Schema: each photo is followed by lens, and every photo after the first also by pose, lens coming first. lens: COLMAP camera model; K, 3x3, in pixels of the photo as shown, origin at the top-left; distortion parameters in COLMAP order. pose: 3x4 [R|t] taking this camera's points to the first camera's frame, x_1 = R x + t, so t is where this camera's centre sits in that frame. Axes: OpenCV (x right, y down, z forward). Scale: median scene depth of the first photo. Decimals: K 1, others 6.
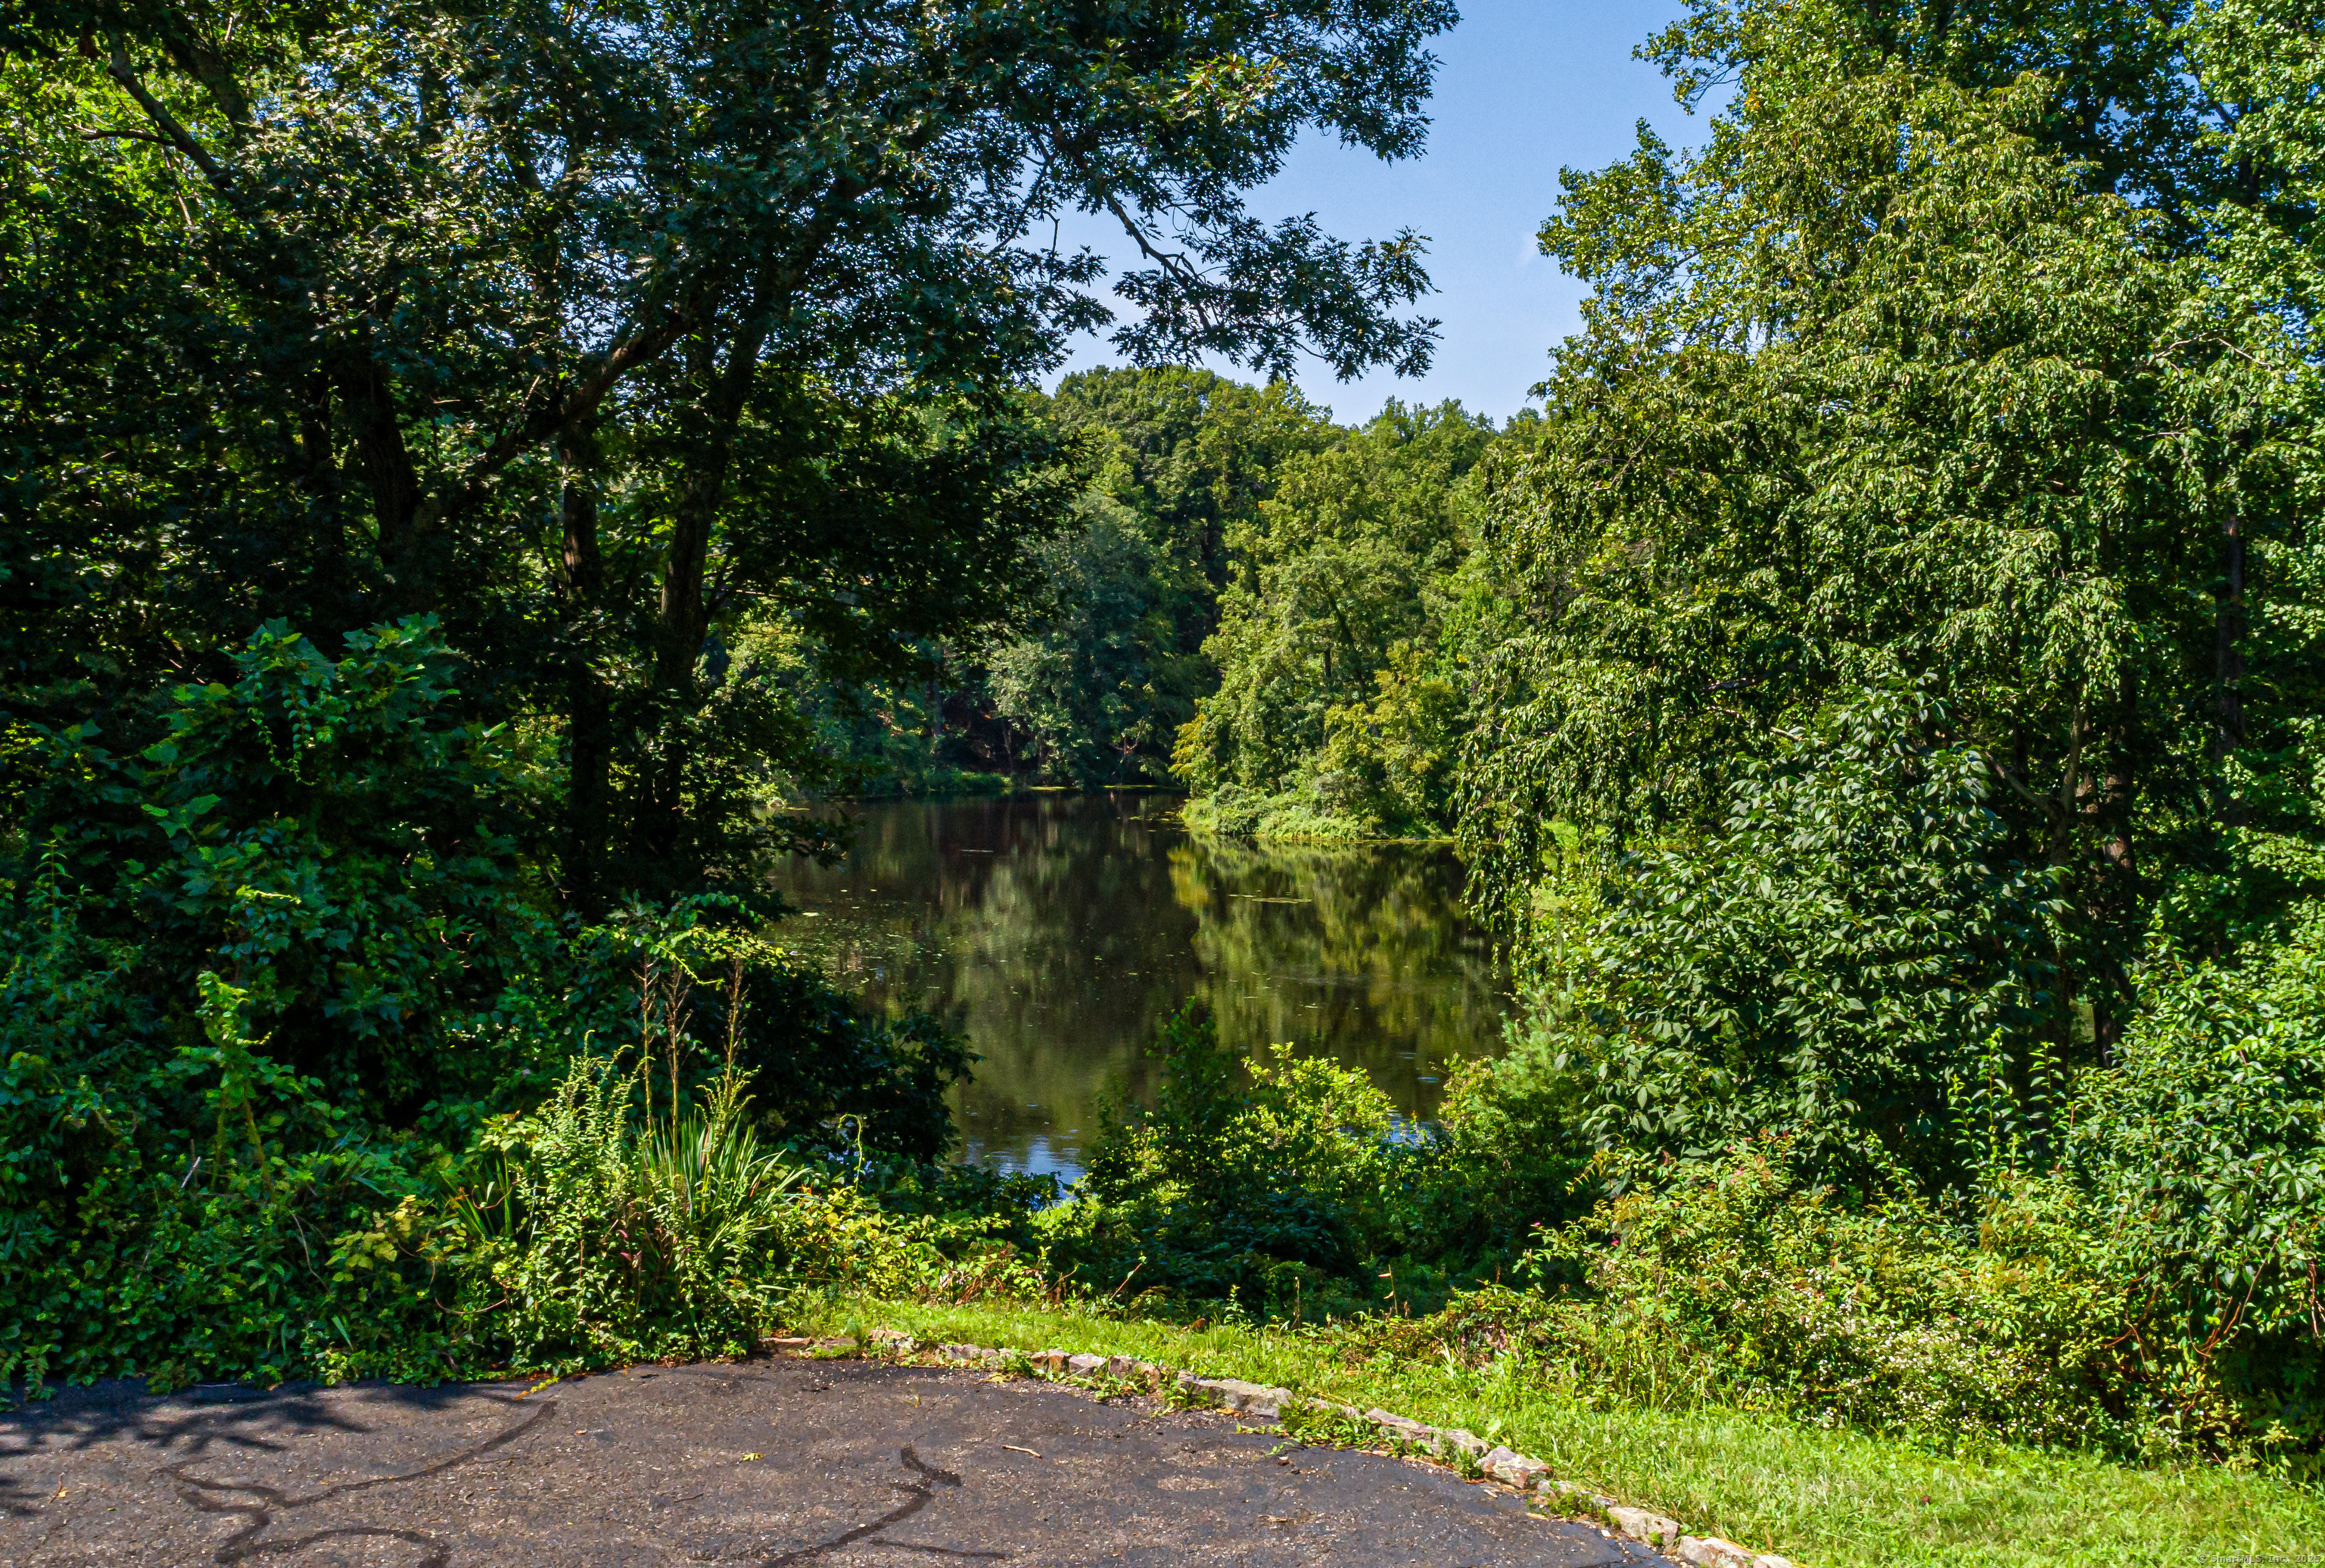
lens RADIAL K [[2114.7, 0, 1158.8], [0, 2114.7, 786.0], [0, 0, 1]] dist [-0.016538, -0.005781]
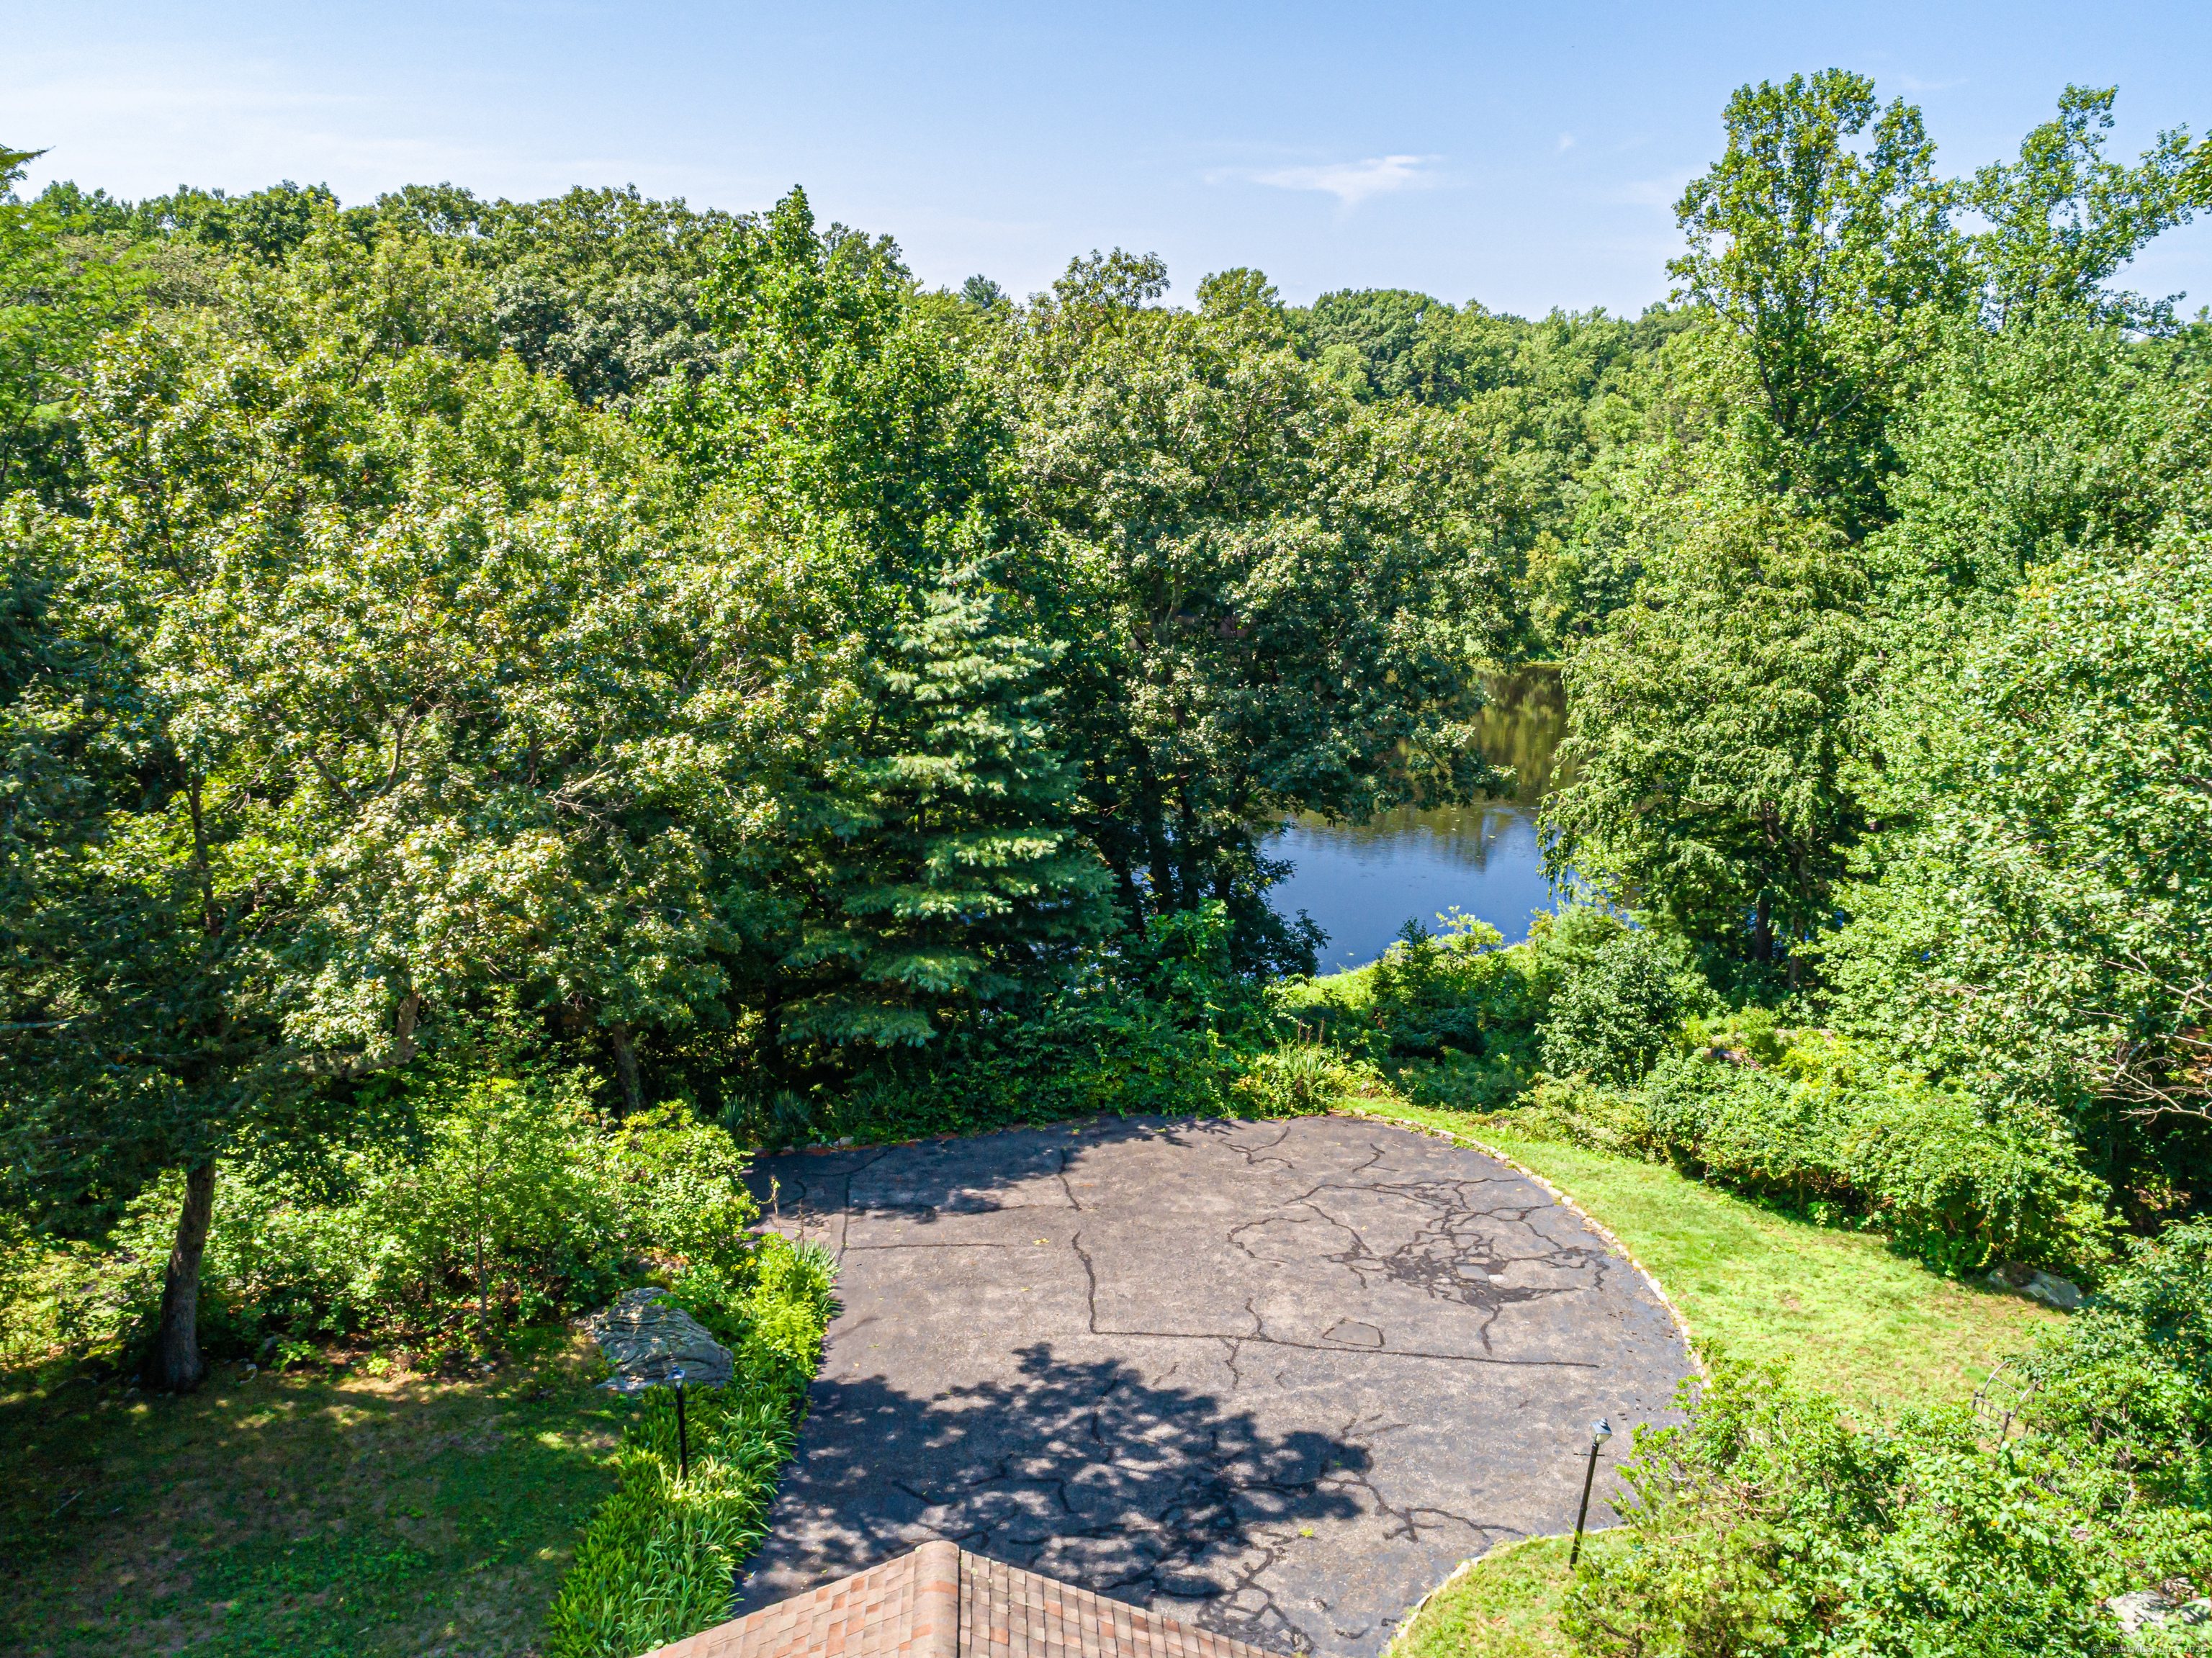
lens RADIAL K [[1686.7, 0, 1109.6], [0, 1686.7, 829.7], [0, 0, 1]] dist [-0.026664, 0.006909]
pose [[0.989784, 0.036956, -0.137703, -0.020979], [-0.006248, 0.976139, 0.217059, -0.120043], [0.142439, -0.213981, 0.966397, -0.260367]]
